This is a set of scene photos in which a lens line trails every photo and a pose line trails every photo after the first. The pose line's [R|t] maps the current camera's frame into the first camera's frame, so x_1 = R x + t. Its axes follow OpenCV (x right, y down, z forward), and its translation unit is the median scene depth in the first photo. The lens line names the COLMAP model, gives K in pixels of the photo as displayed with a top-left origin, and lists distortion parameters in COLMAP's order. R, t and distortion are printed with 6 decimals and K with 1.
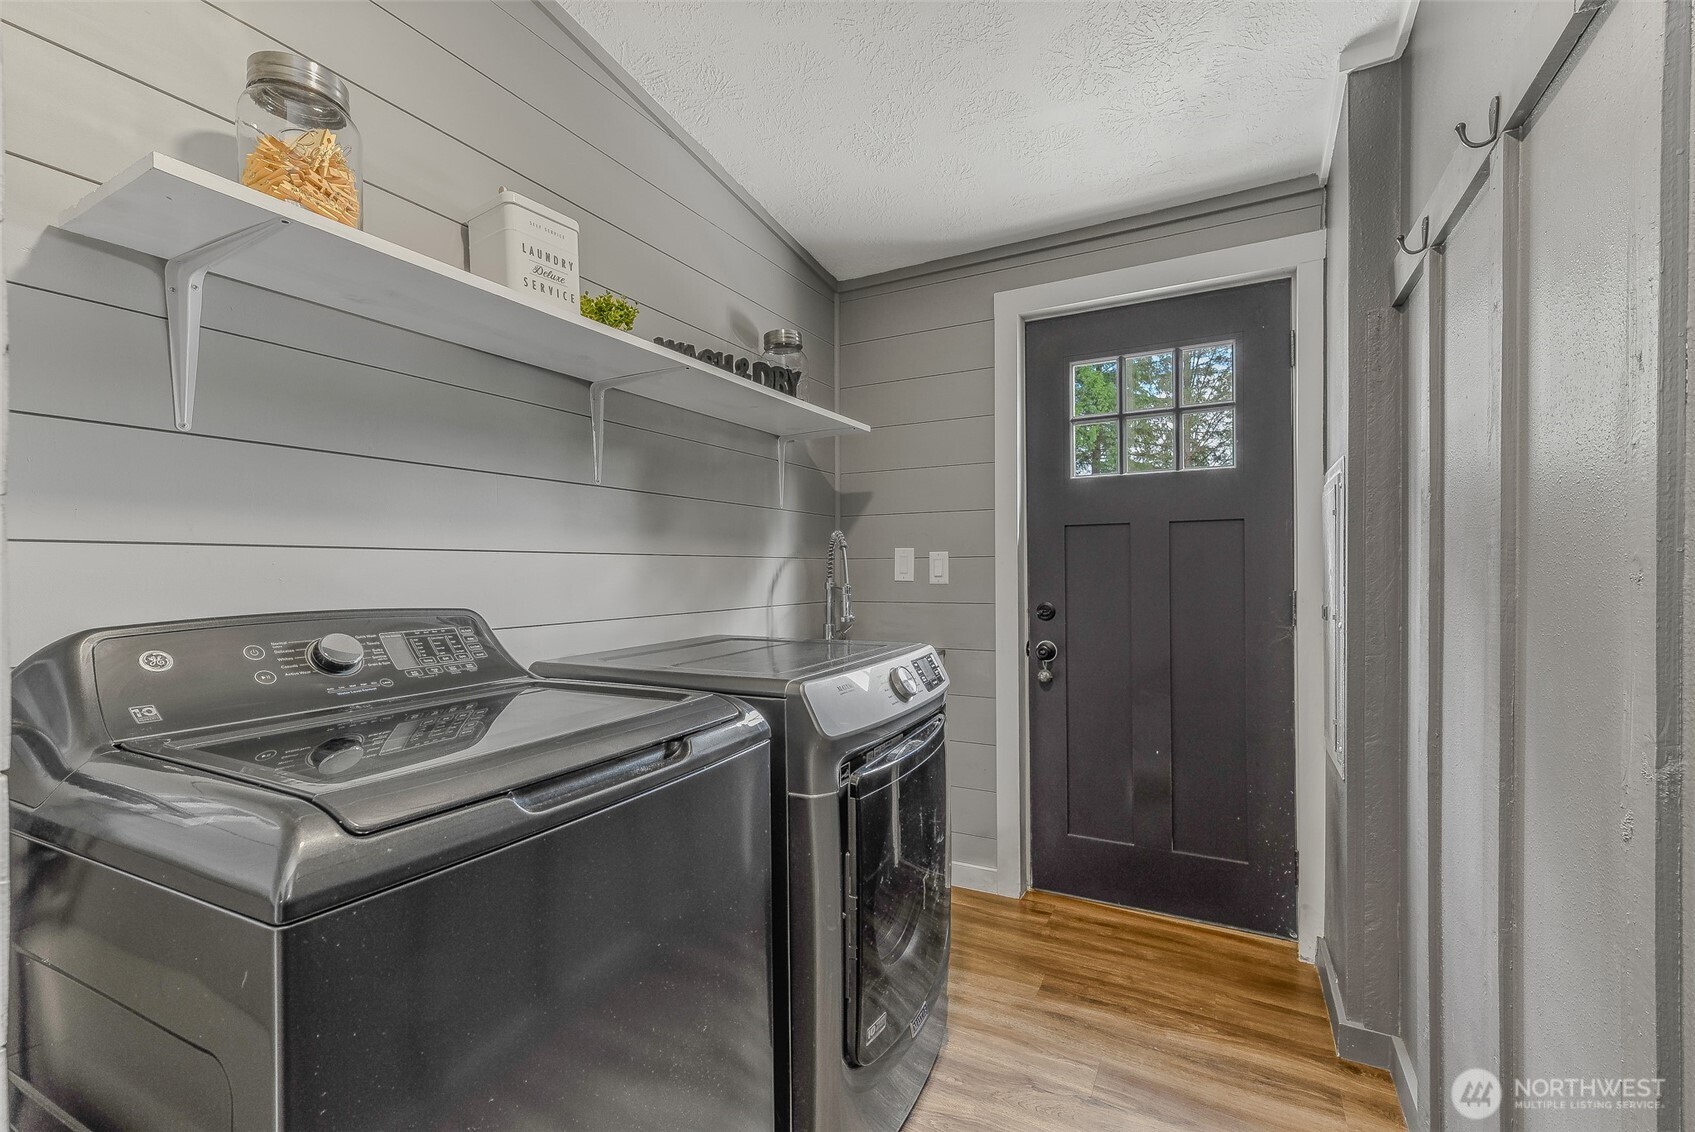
lens RADIAL K [[730.7, 0, 849.7], [0, 730.7, 567.1], [0, 0, 1]] dist [0.018489, -0.002482]
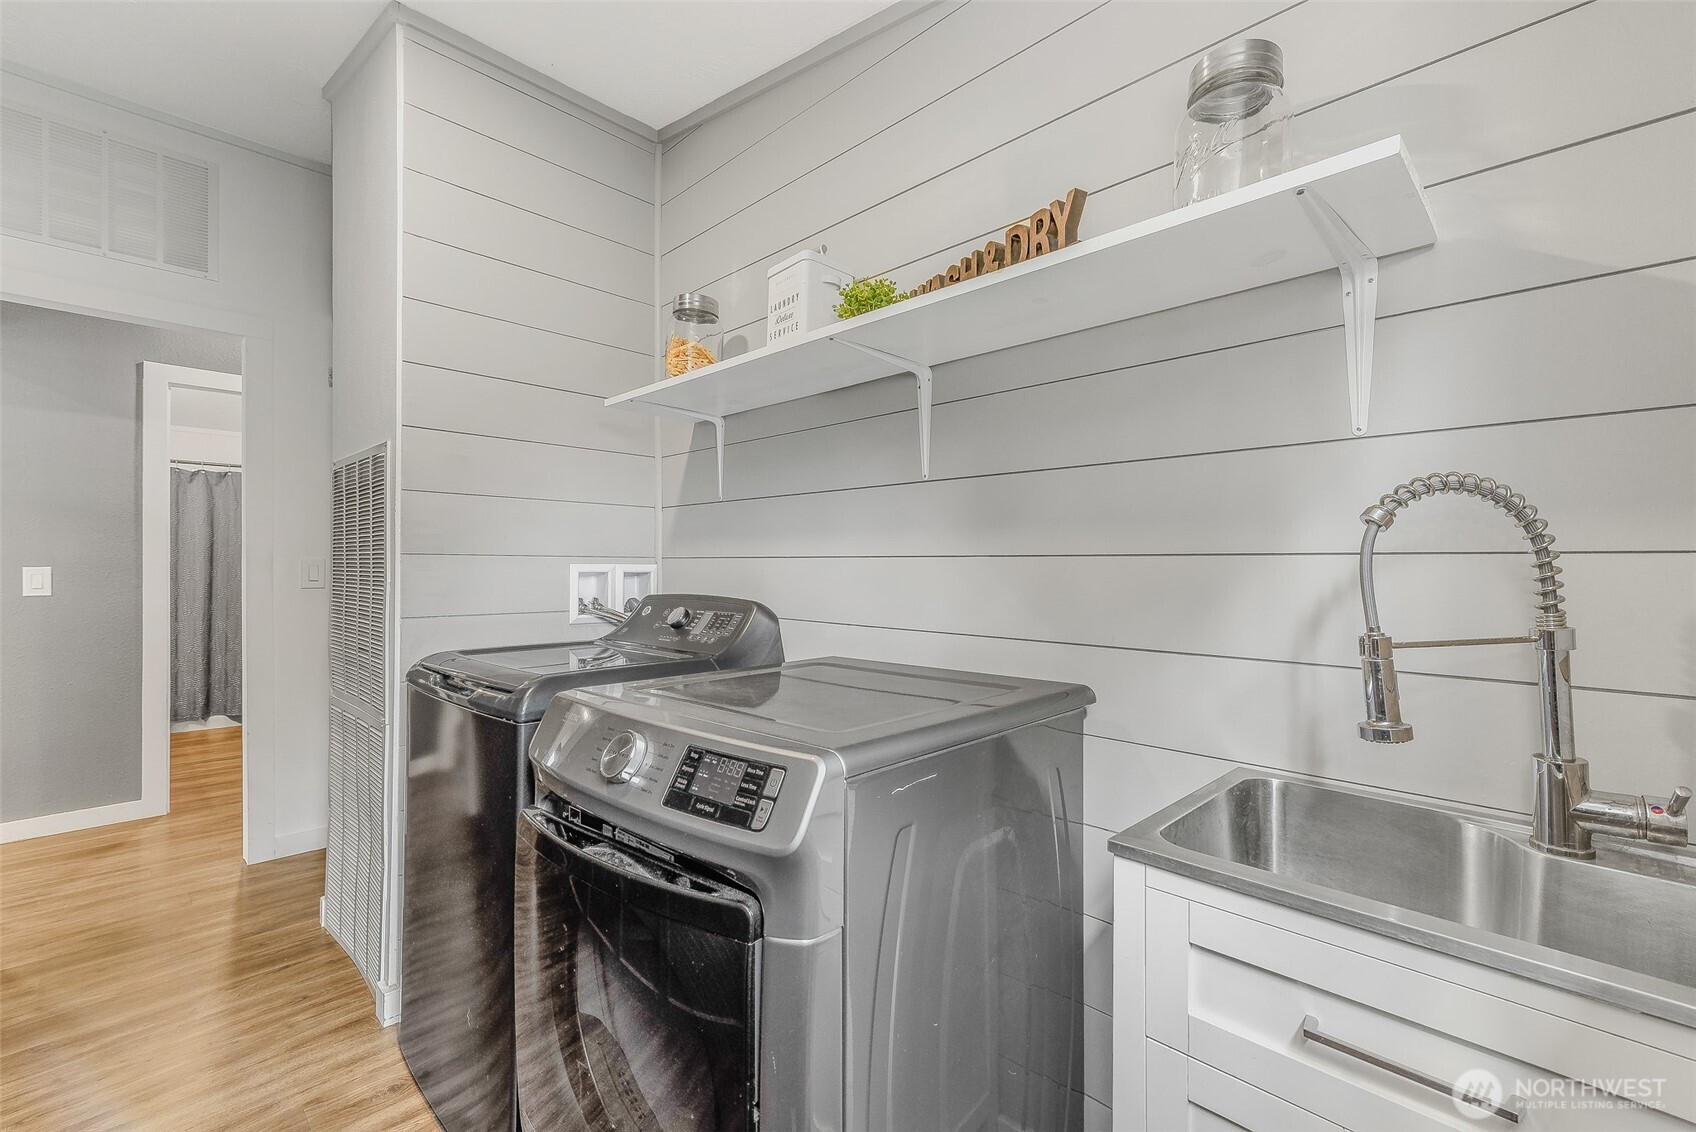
lens RADIAL K [[731.1, 0, 843.7], [0, 731.1, 572.0], [0, 0, 1]] dist [0.018489, -0.002482]
pose [[-0.288356, -0.006925, -0.957498, 0.551852], [-0.002843, 0.999976, -0.006376, 0.003094], [0.957519, 0.000884, -0.288369, 1.203691]]
